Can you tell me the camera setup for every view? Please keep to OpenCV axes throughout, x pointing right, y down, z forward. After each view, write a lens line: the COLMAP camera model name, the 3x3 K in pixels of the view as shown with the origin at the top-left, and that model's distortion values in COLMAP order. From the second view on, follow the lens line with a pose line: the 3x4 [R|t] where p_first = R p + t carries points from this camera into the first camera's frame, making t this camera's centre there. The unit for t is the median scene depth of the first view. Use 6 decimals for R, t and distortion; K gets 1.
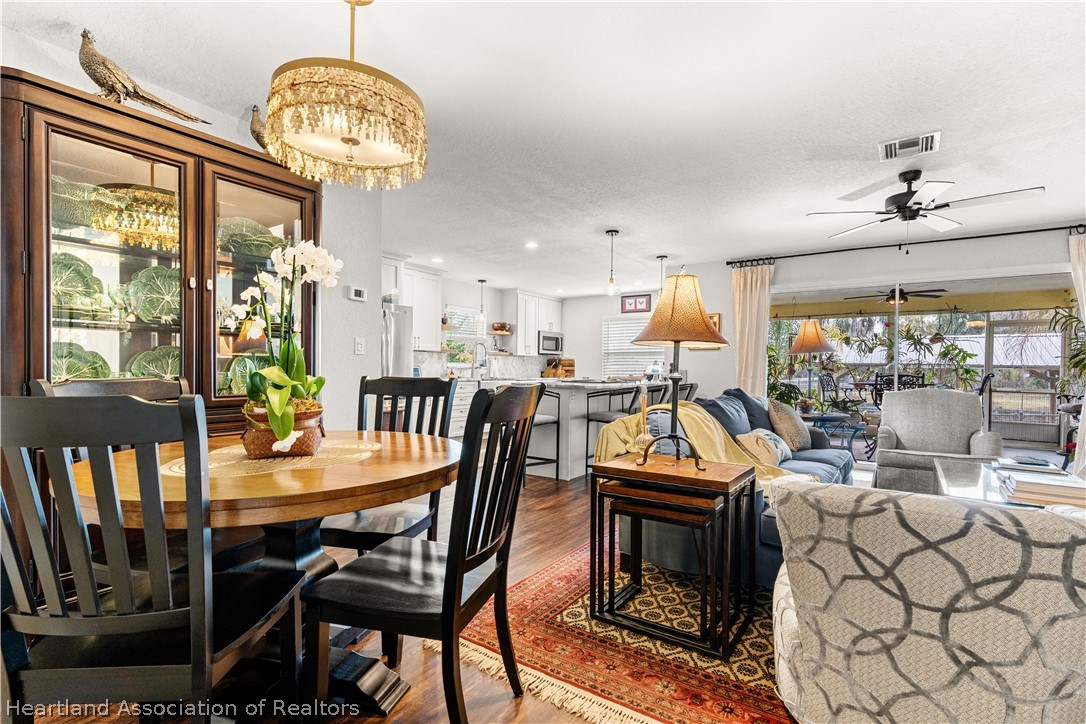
lens RADIAL K [[509.3, 0, 544.8], [0, 509.3, 367.7], [0, 0, 1]] dist [-0.009331, 0.003484]
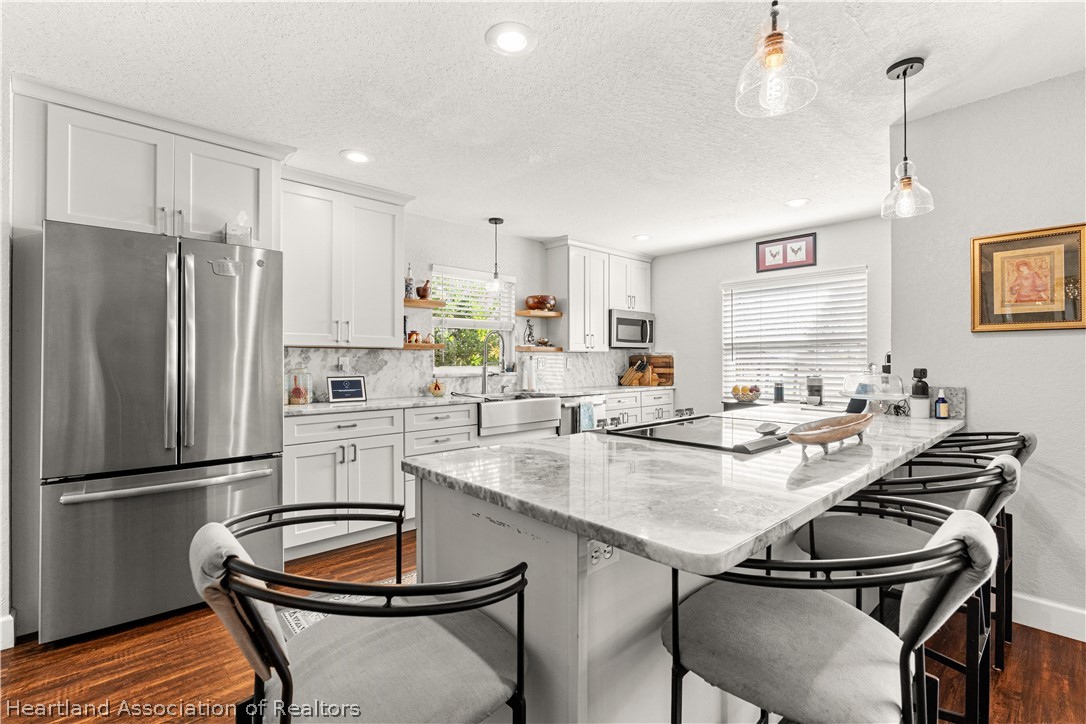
lens RADIAL K [[495.4, 0, 542.5], [0, 495.4, 358.1], [0, 0, 1]] dist [-0.008062, 0.001952]
pose [[0.974063, -0.014083, -0.225839, 0.170452], [0.013386, 0.999900, -0.004619, -0.054840], [0.225882, 0.001476, 0.974154, 1.683744]]
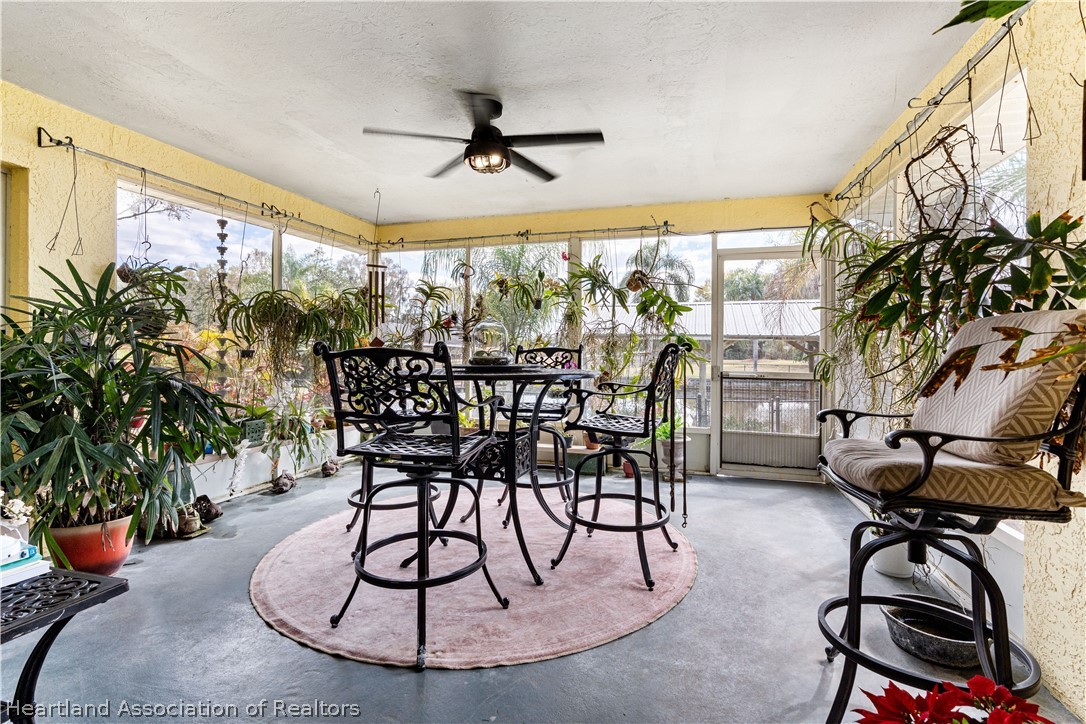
lens RADIAL K [[509.3, 0, 536.0], [0, 509.3, 354.4], [0, 0, 1]] dist [-0.009331, 0.003484]
pose [[0.957841, -0.014334, 0.286940, 2.030650], [0.008409, 0.999725, 0.021873, 0.030475], [-0.287174, -0.018538, 0.957699, 2.022971]]
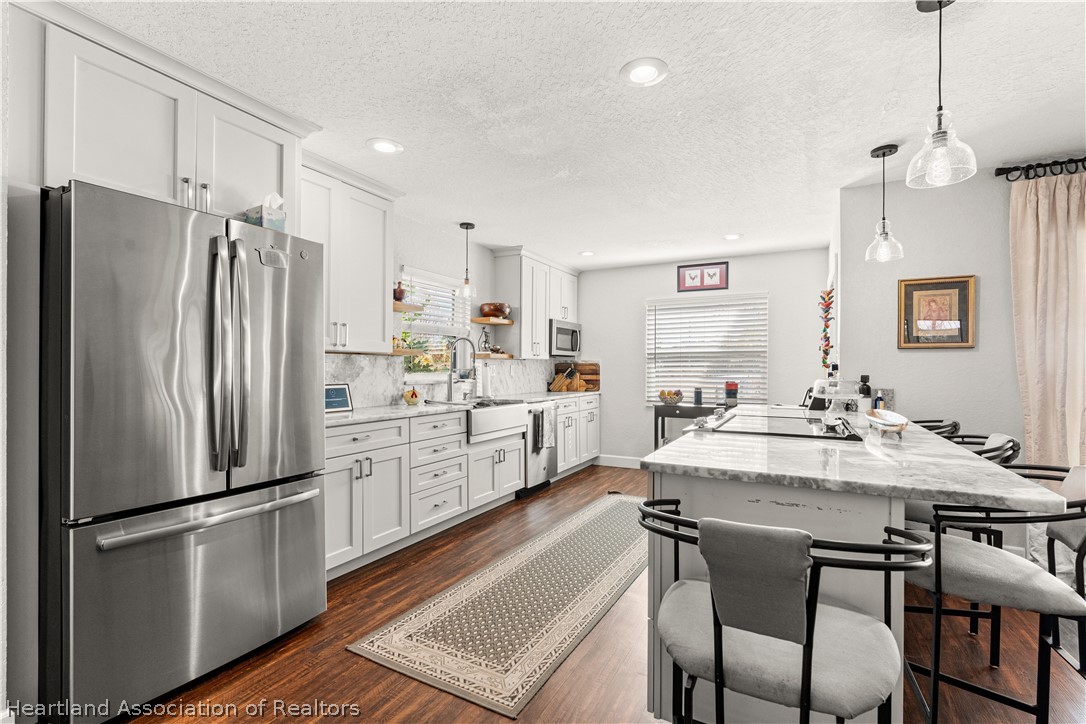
lens RADIAL K [[495.4, 0, 543.6], [0, 495.4, 366.9], [0, 0, 1]] dist [-0.008062, 0.001952]
pose [[0.994041, -0.007690, 0.108736, -0.353873], [0.007435, 0.999969, 0.002754, -0.061399], [-0.108754, -0.001930, 0.994067, 1.599452]]
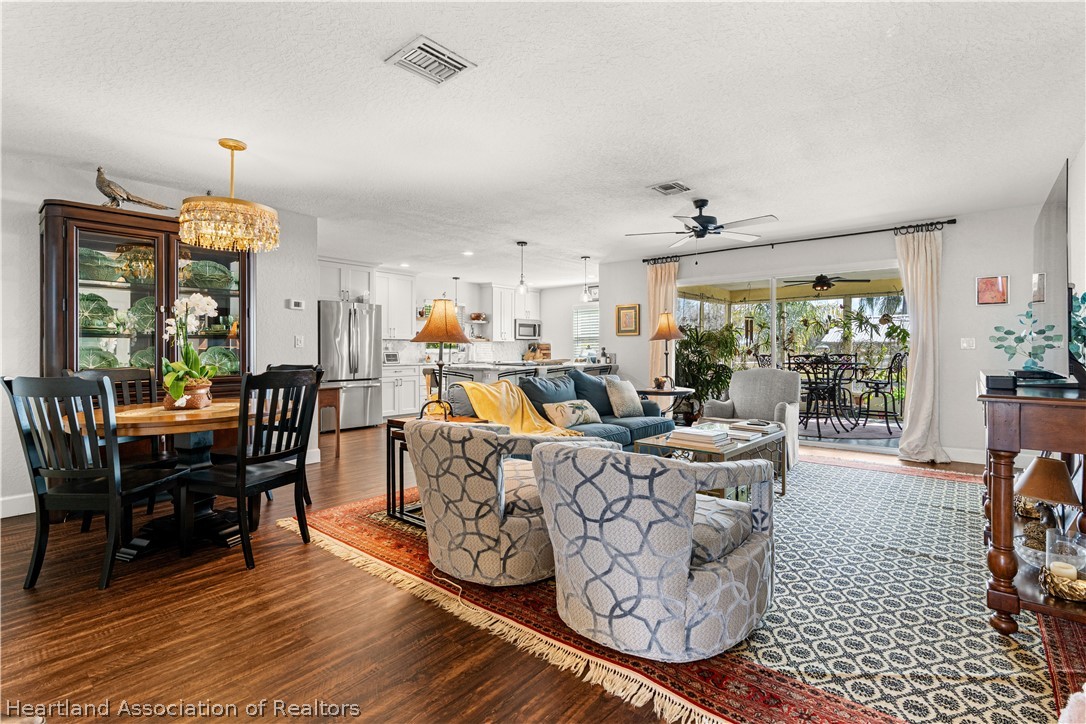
lens RADIAL K [[509.3, 0, 544.0], [0, 509.3, 344.3], [0, 0, 1]] dist [-0.009331, 0.003484]
pose [[0.994166, -0.014060, -0.106942, 0.705558], [0.013188, 0.999874, -0.008851, -0.021068], [0.107053, 0.007389, 0.994226, -0.501356]]
